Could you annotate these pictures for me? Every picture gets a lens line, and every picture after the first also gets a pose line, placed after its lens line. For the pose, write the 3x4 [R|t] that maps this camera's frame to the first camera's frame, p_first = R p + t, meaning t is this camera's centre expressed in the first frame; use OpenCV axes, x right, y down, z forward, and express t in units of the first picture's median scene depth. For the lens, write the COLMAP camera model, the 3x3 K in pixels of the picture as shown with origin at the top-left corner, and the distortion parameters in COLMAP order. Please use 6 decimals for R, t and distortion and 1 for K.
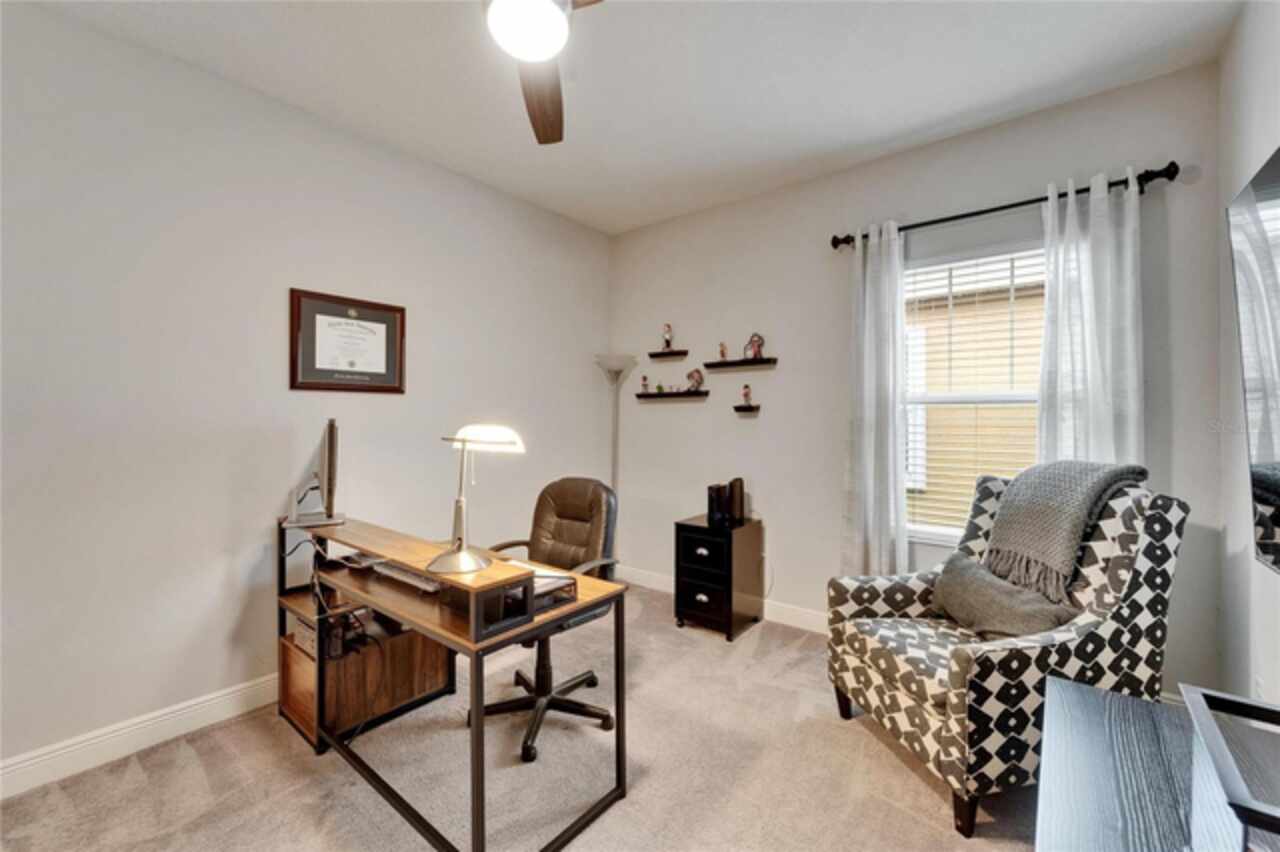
lens RADIAL K [[513.8, 0, 632.7], [0, 513.8, 412.0], [0, 0, 1]] dist [-0.000290, -0.000410]
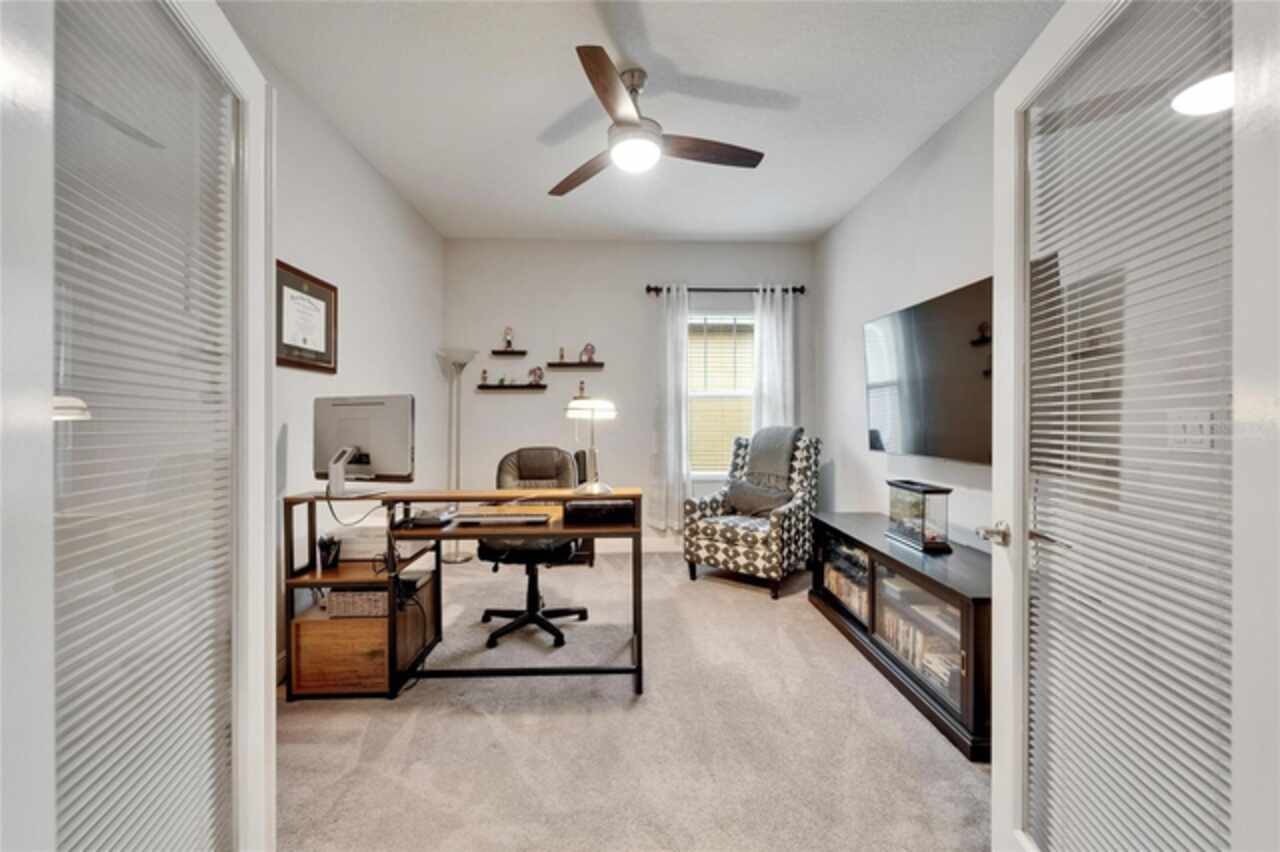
lens RADIAL K [[513.8, 0, 632.7], [0, 513.8, 412.0], [0, 0, 1]] dist [-0.000290, -0.000410]
pose [[0.758363, 0.006240, 0.651803, -0.811452], [-0.005026, 0.999980, -0.003725, 0.046434], [-0.651813, -0.000452, 0.758379, -0.147214]]
